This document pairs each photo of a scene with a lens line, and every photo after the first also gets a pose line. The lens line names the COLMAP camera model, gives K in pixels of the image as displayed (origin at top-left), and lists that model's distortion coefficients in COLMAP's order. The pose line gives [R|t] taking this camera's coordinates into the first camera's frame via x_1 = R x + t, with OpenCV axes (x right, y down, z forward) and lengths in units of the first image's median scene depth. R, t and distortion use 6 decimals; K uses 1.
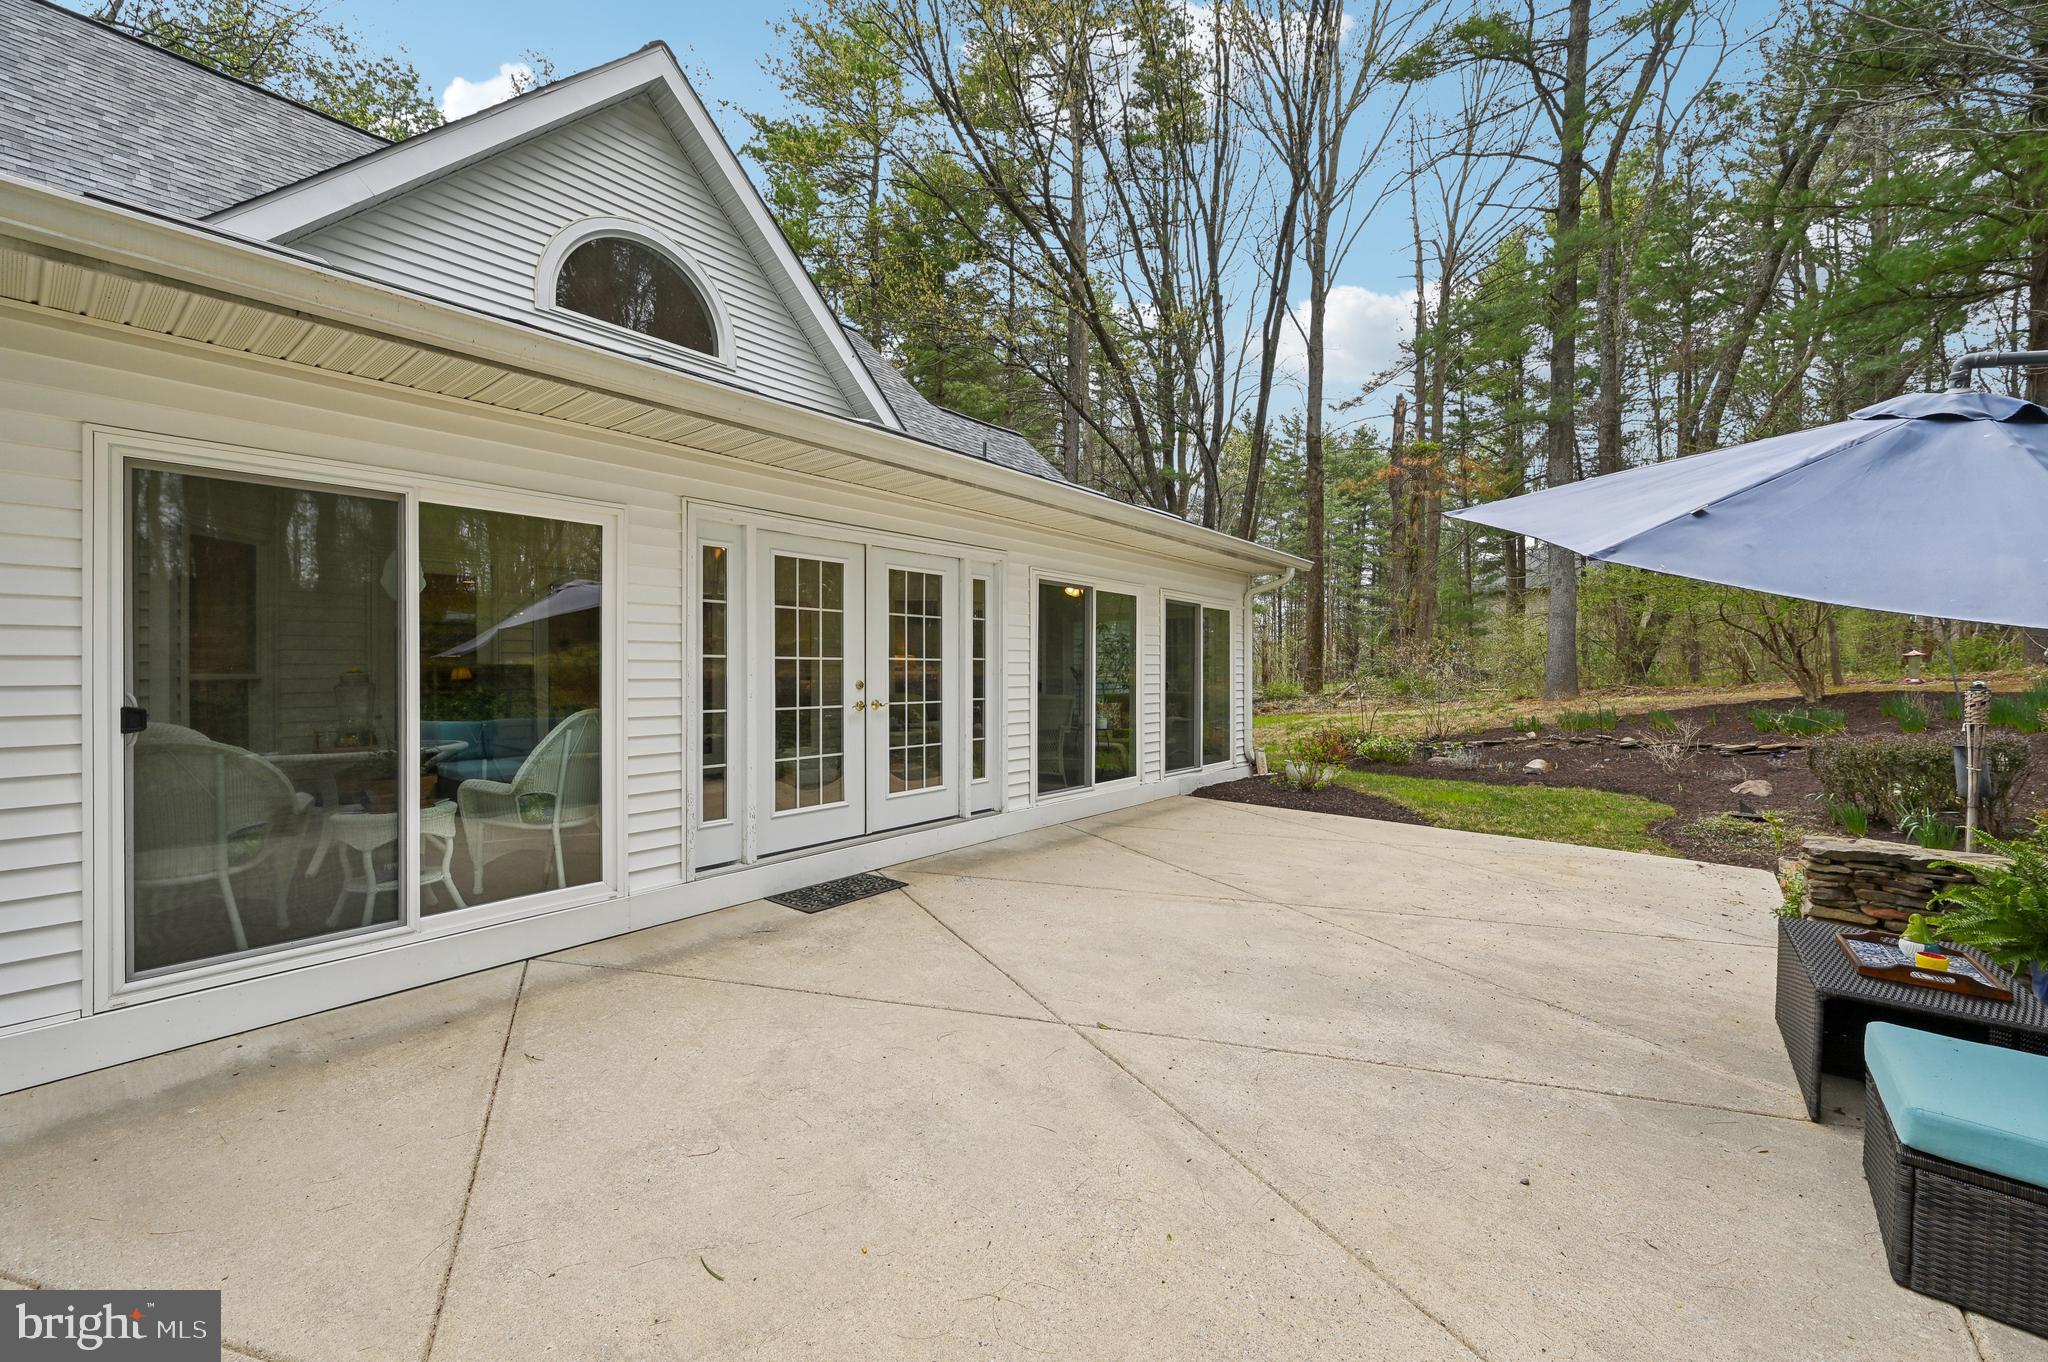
lens RADIAL K [[820.0, 0, 1039.5], [0, 820.0, 670.4], [0, 0, 1]] dist [0.000354, -0.000447]
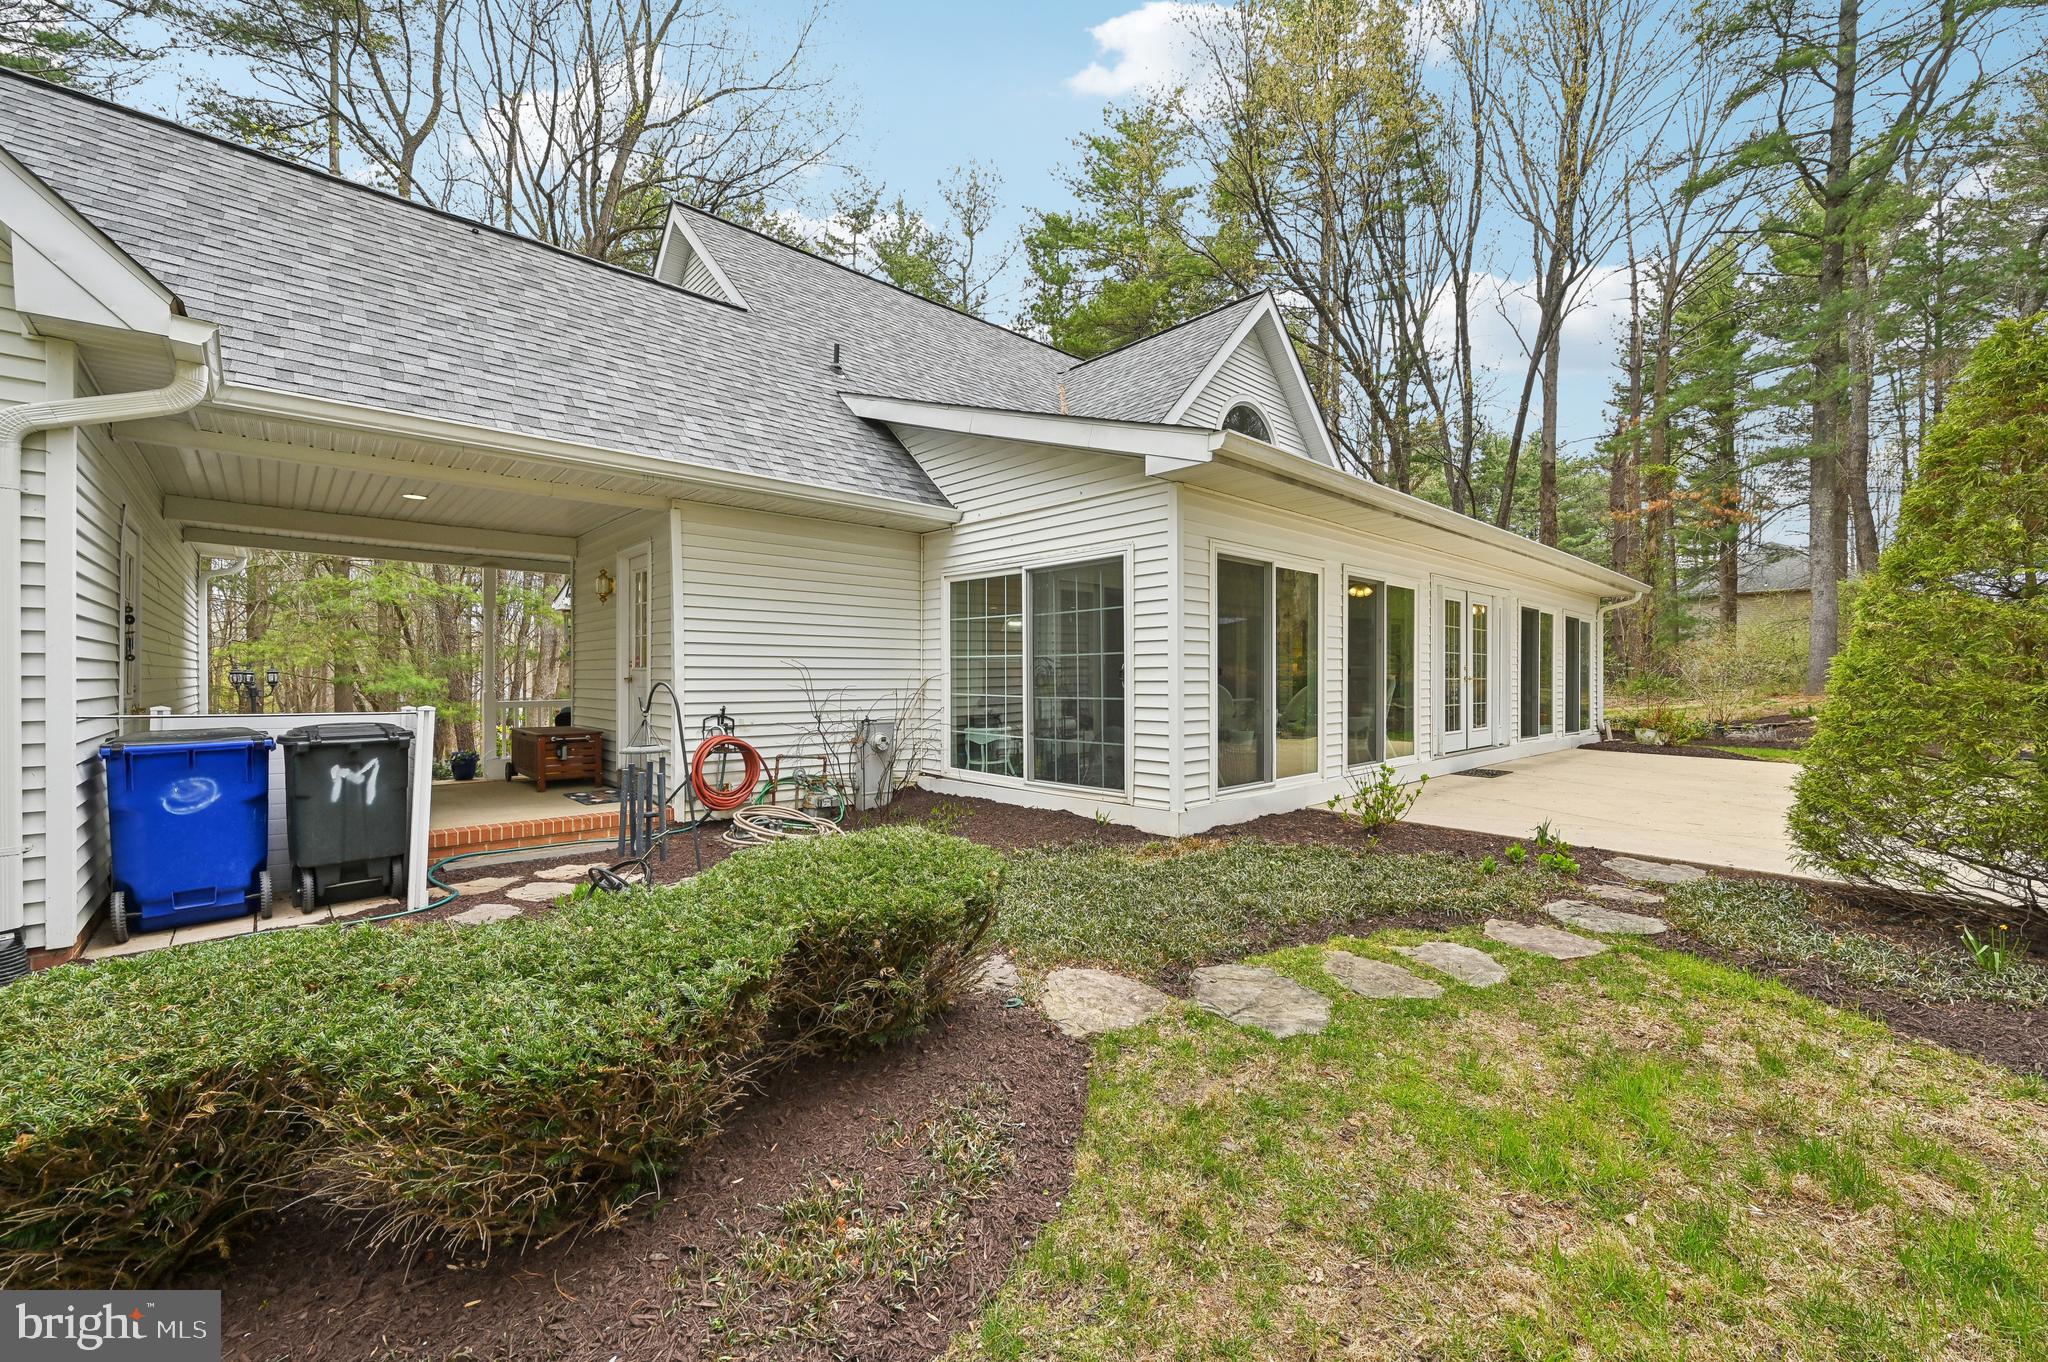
lens RADIAL K [[820.0, 0, 1021.3], [0, 820.0, 678.5], [0, 0, 1]] dist [0.000354, -0.000447]
pose [[0.988103, 0.003172, -0.153763, -0.891660], [-0.003095, 0.999995, 0.000741, 0.042657], [0.153764, -0.000256, 0.988108, -0.938387]]
